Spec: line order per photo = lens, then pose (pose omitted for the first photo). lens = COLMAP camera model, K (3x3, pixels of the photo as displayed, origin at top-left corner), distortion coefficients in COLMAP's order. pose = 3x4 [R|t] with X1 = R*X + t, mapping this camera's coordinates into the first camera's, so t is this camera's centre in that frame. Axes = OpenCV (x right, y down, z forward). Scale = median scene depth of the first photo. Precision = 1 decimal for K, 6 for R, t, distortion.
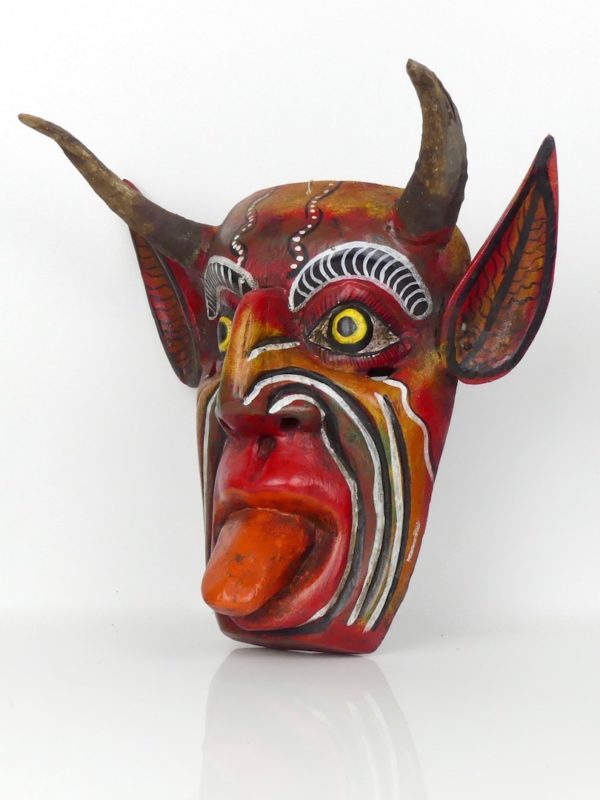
lens RADIAL K [[1713.8, 0, 294.5], [0, 1713.8, 399.3], [0, 0, 1]] dist [0.017024, 0.000000]
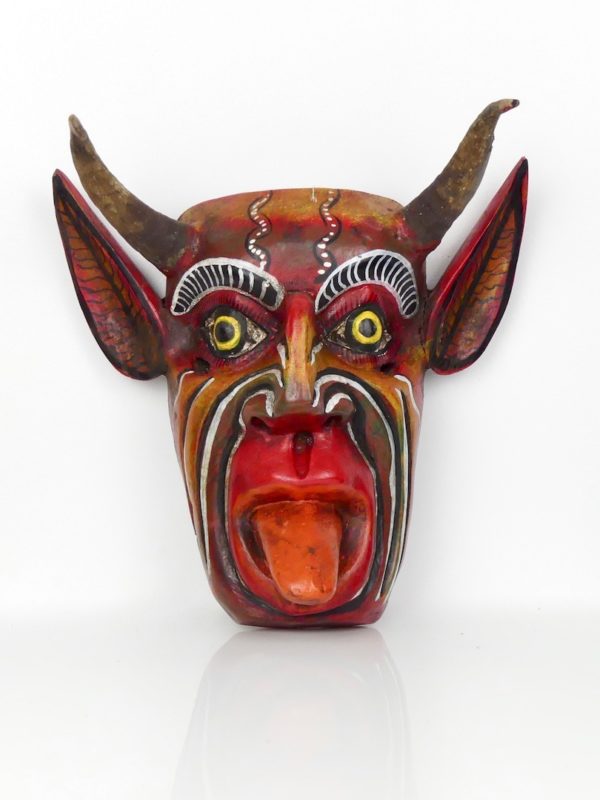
lens RADIAL K [[1713.8, 0, 299.5], [0, 1713.8, 395.1], [0, 0, 1]] dist [0.017024, 0.000000]
pose [[0.853909, -0.043983, 0.518561, -0.567764], [0.010327, 0.997658, 0.067613, -0.073391], [-0.520320, -0.052380, 0.852363, 0.095400]]
